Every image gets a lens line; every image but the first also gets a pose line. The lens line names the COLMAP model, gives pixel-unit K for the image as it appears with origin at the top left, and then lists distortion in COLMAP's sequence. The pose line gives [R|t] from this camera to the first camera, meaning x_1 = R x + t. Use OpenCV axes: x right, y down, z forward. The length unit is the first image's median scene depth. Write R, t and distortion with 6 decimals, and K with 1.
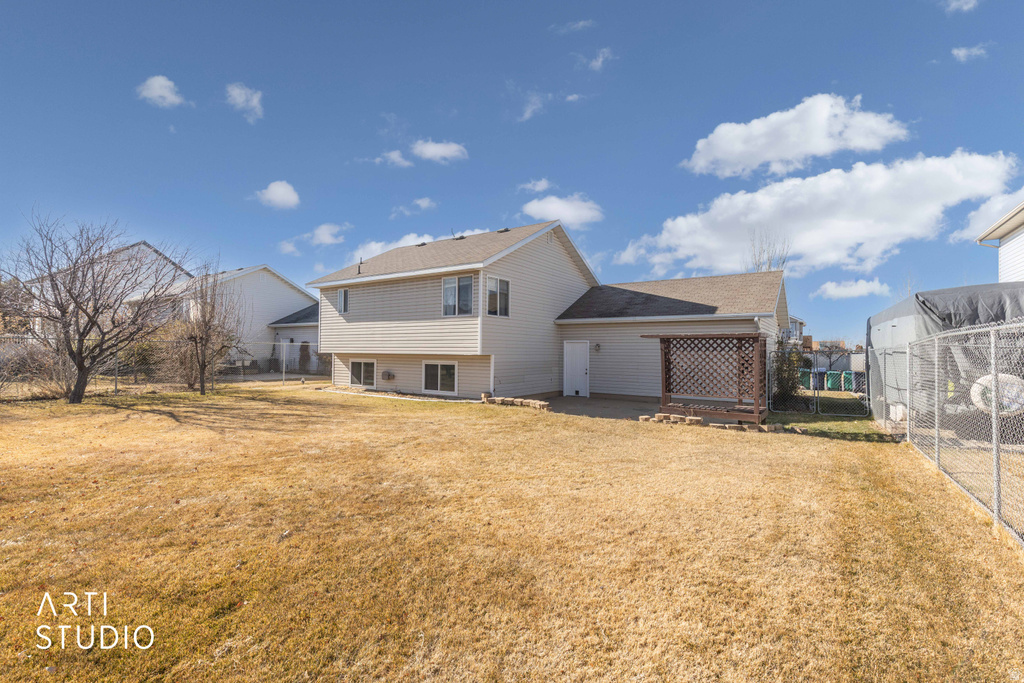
lens RADIAL K [[463.7, 0, 512.0], [0, 463.7, 341.5], [0, 0, 1]] dist [0.002893, 0.000308]
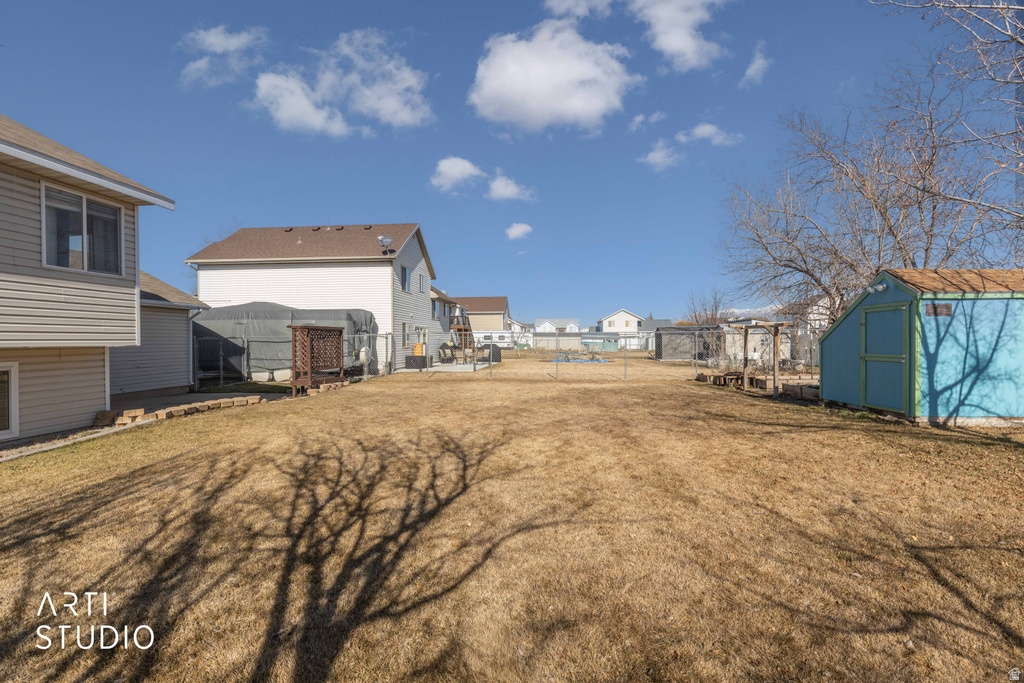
lens RADIAL K [[463.7, 0, 512.0], [0, 463.7, 341.5], [0, 0, 1]] dist [0.002893, 0.000308]
pose [[-0.475655, -0.006113, 0.879611, -0.737782], [-0.018604, 0.999822, -0.003112, 0.014200], [-0.879435, -0.017845, -0.475684, 0.767938]]
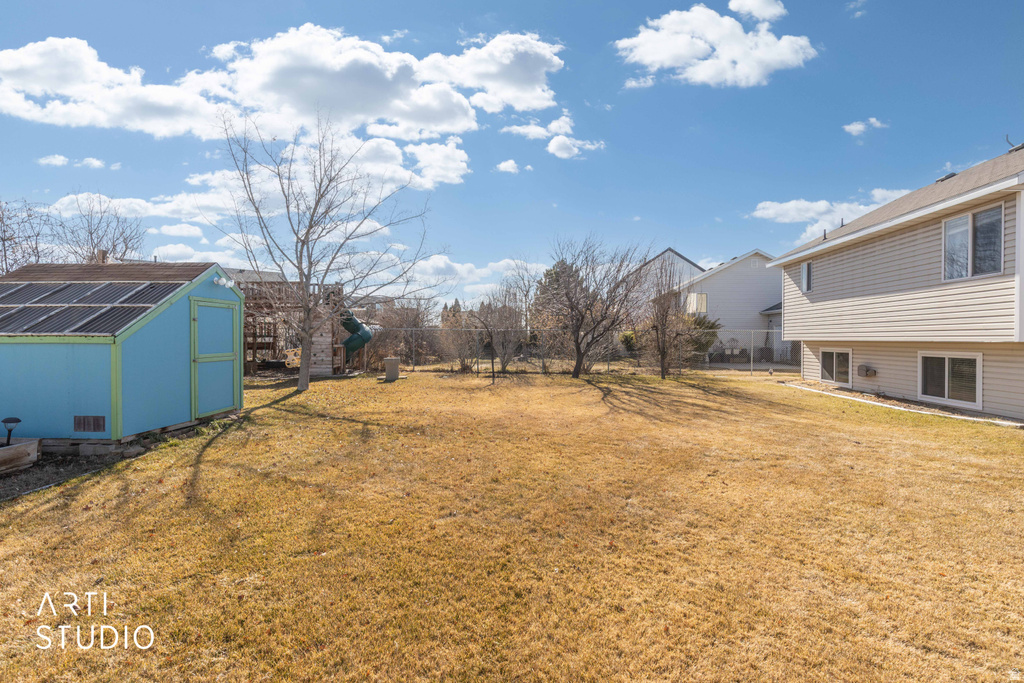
lens RADIAL K [[463.7, 0, 512.0], [0, 463.7, 341.5], [0, 0, 1]] dist [0.002893, 0.000308]
pose [[0.480190, -0.000275, -0.877165, 0.117512], [0.018486, 0.999781, 0.009806, 0.010006], [0.876970, -0.020924, 0.480090, 0.167710]]
